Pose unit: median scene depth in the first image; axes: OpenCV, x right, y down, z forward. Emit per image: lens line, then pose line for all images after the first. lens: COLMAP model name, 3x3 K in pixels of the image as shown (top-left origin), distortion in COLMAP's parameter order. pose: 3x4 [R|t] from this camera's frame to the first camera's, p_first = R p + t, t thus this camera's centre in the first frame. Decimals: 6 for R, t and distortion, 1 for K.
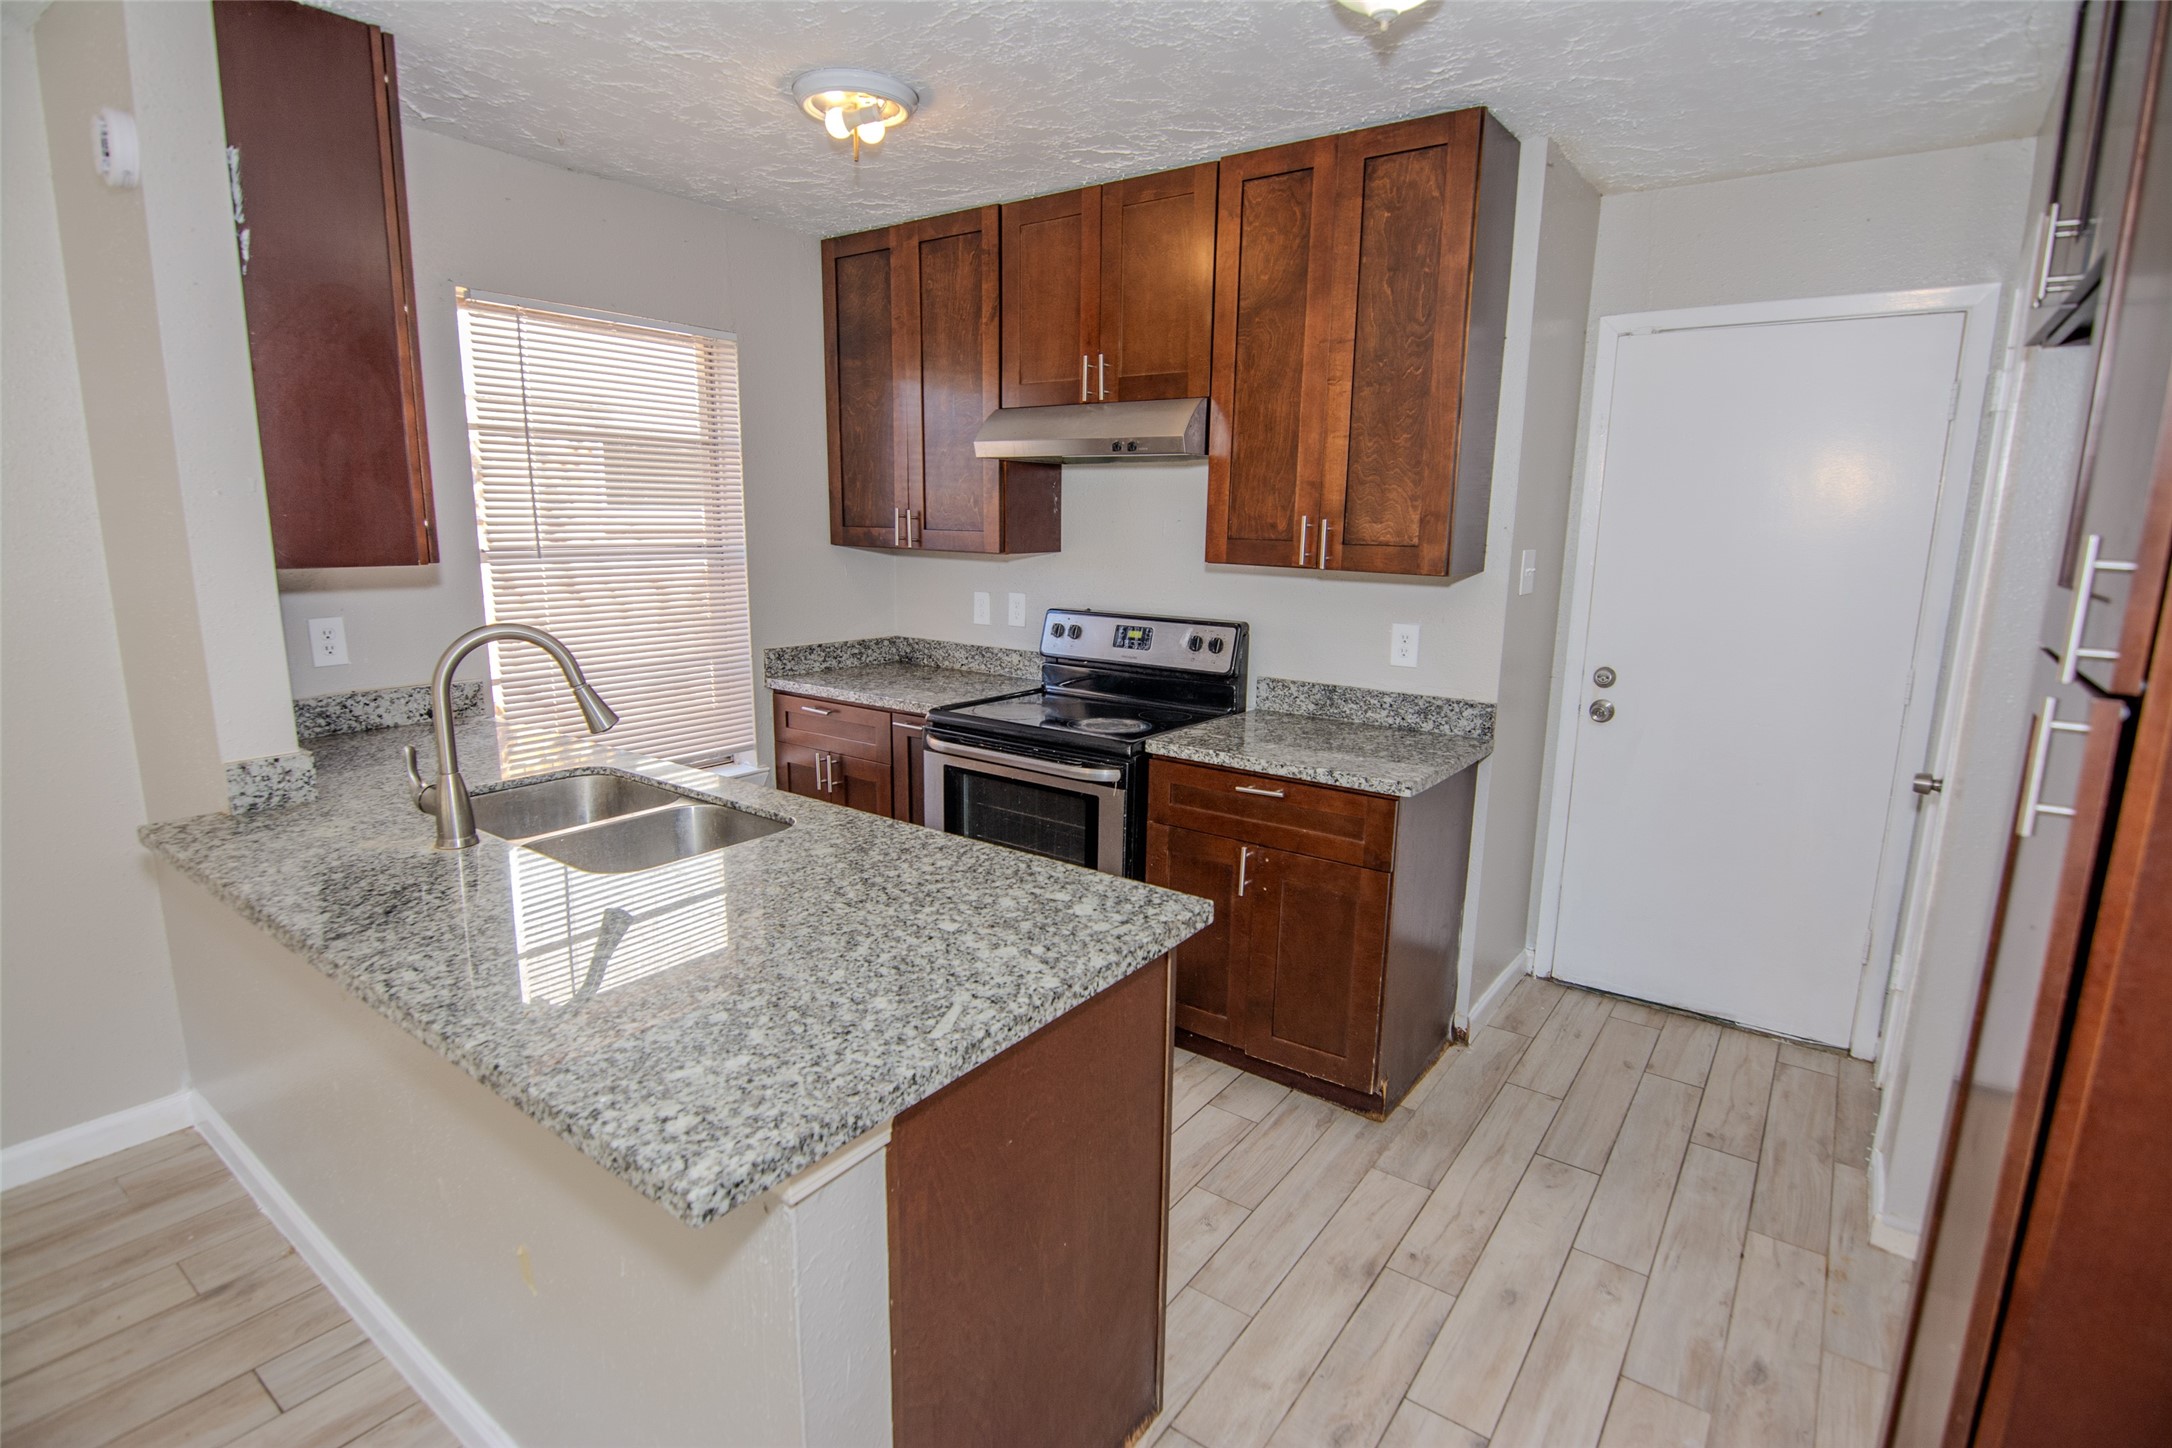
lens RADIAL K [[1060.7, 0, 1079.9], [0, 1060.7, 723.7], [0, 0, 1]] dist [-0.011299, -0.000757]
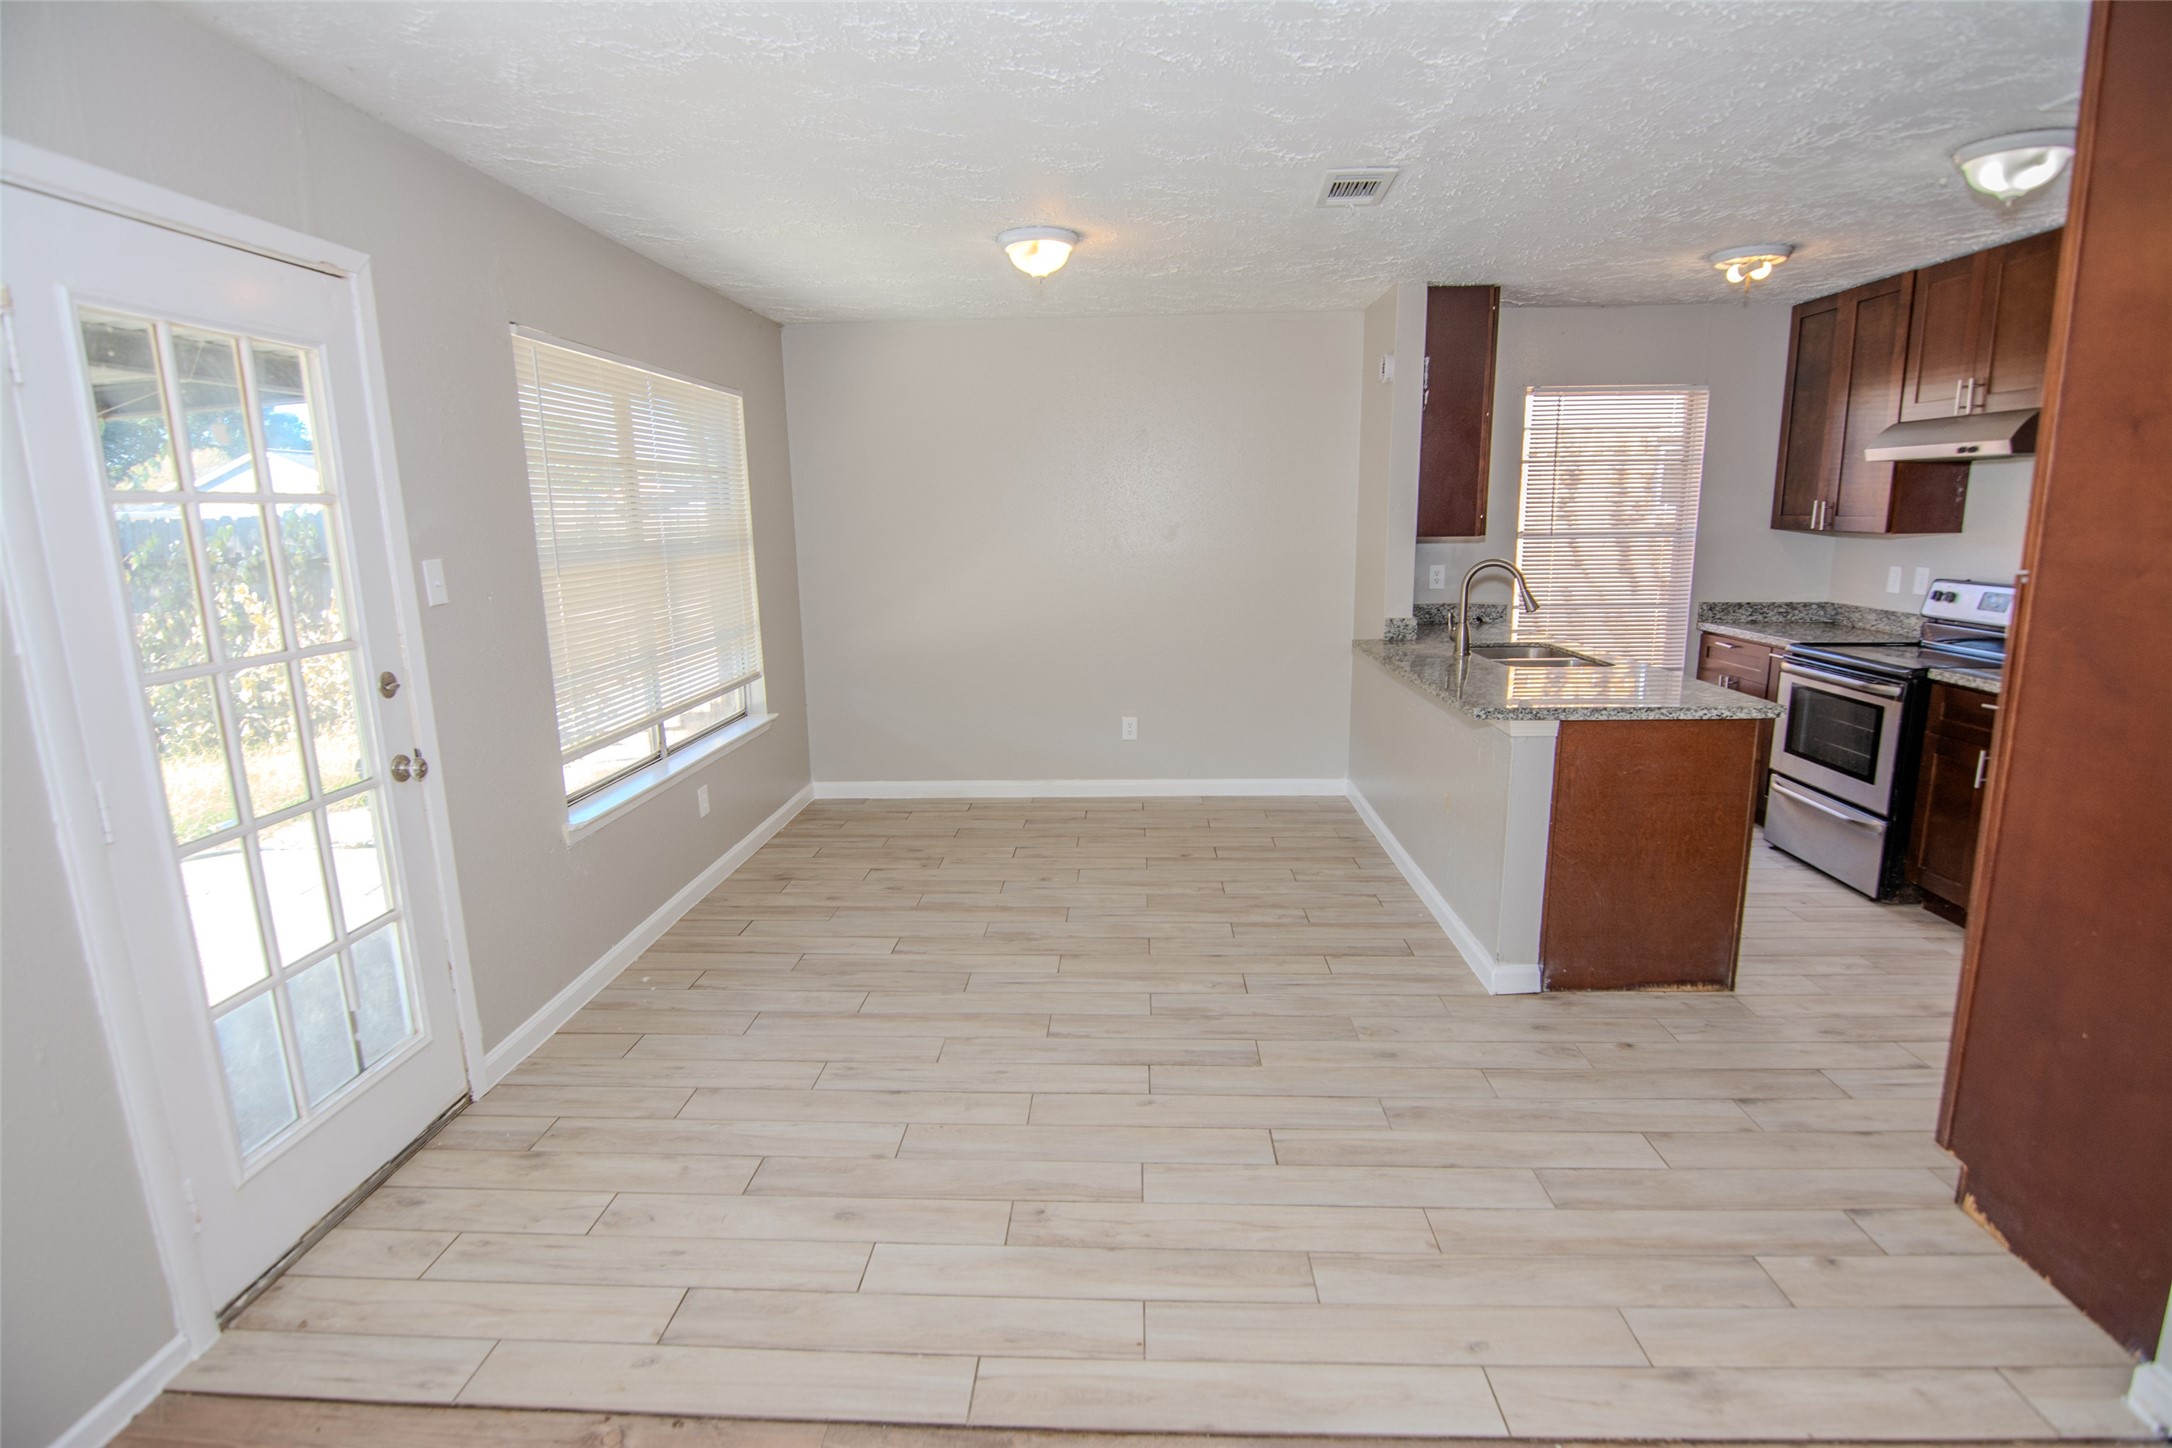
lens RADIAL K [[1060.7, 0, 1081.9], [0, 1060.7, 724.1], [0, 0, 1]] dist [-0.011299, -0.000757]
pose [[0.561432, 0.139878, -0.815615, 0.460414], [-0.137096, 0.987713, 0.075022, 0.109515], [0.816087, 0.069698, 0.573710, -0.534337]]
